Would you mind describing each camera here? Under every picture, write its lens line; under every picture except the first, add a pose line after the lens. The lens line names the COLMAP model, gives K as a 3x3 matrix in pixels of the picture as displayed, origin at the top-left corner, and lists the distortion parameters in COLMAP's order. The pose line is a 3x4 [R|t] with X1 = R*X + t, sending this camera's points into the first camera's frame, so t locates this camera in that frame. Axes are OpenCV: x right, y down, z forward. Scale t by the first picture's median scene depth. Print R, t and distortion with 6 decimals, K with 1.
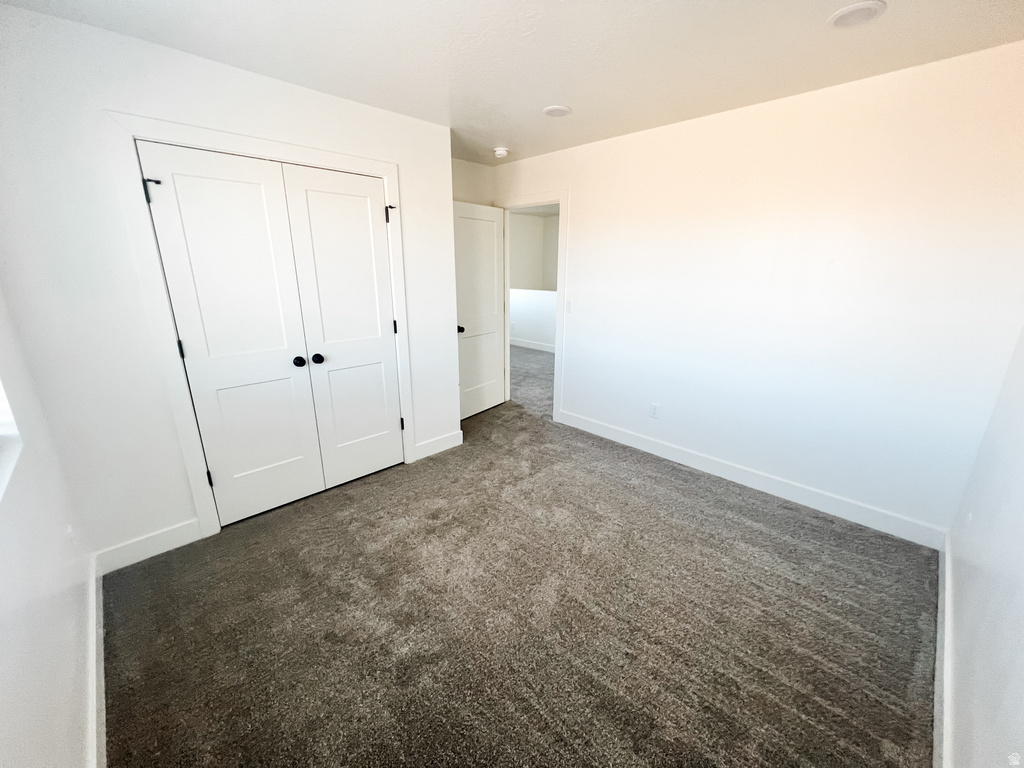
lens RADIAL K [[413.5, 0, 507.0], [0, 413.5, 382.9], [0, 0, 1]] dist [0.009831, 0.000182]
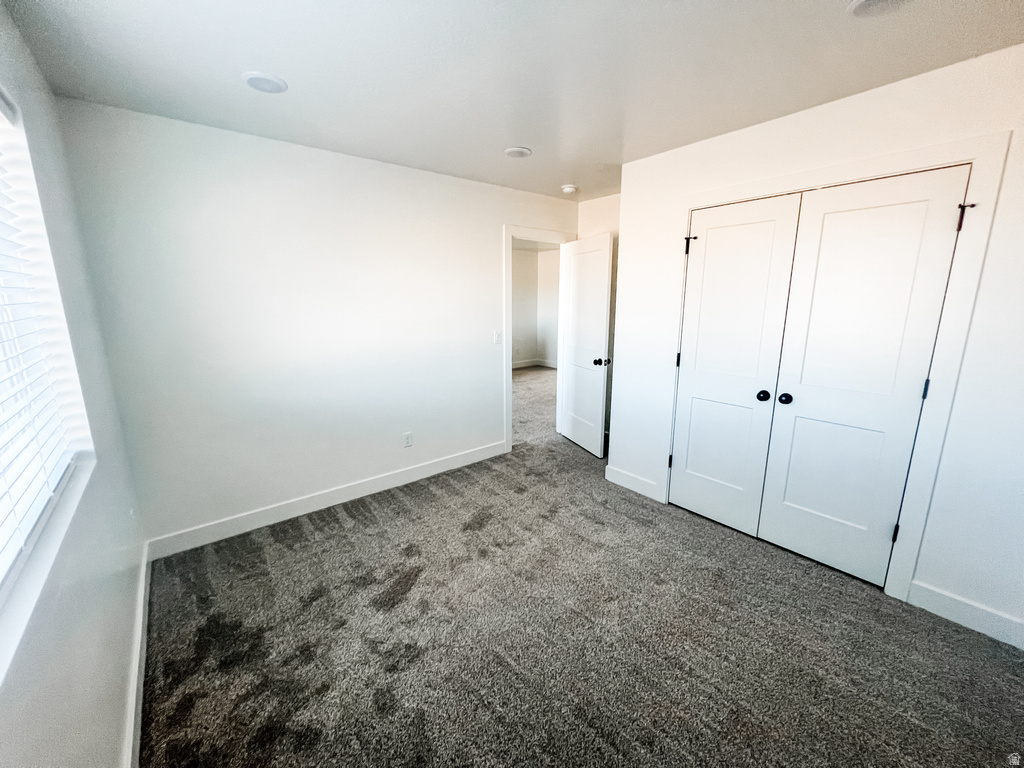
lens RADIAL K [[409.2, 0, 510.8], [0, 409.2, 382.0], [0, 0, 1]] dist [-0.001305, -0.000180]
pose [[-0.069543, 0.199973, -0.977330, 0.468806], [-0.271660, 0.938880, 0.211436, -0.122704], [0.959877, 0.280206, -0.010968, 0.436301]]
